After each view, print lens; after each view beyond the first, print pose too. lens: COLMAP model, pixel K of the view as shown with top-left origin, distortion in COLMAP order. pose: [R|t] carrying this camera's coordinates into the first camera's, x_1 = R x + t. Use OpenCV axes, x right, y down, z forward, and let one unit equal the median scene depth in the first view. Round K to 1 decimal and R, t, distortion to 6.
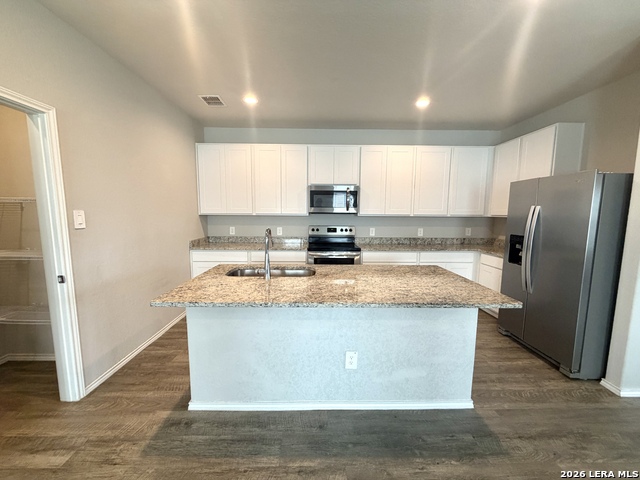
lens RADIAL K [[254.8, 0, 320.0], [0, 254.8, 240.0], [0, 0, 1]] dist [0.000267, 0.000069]
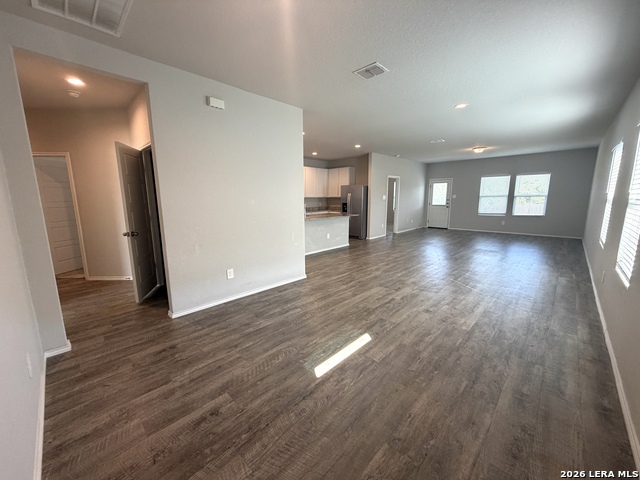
lens RADIAL K [[254.8, 0, 320.0], [0, 254.8, 240.0], [0, 0, 1]] dist [0.000267, 0.000069]
pose [[0.701629, -0.124023, 0.701666, -1.361845], [0.083232, 0.992260, 0.092160, 0.095070], [-0.707664, -0.006261, 0.706521, -0.803140]]
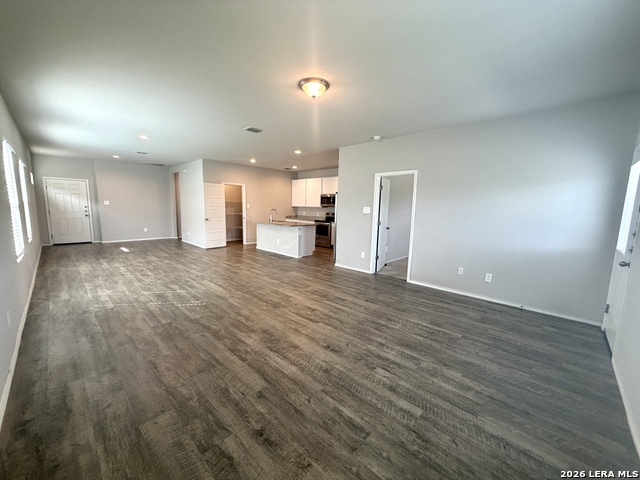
lens RADIAL K [[254.8, 0, 320.0], [0, 254.8, 240.0], [0, 0, 1]] dist [0.000267, 0.000069]
pose [[0.714720, 0.103072, -0.691774, 1.874428], [-0.092289, 0.994331, 0.052802, 0.093663], [0.693295, 0.026104, 0.720181, -0.813778]]
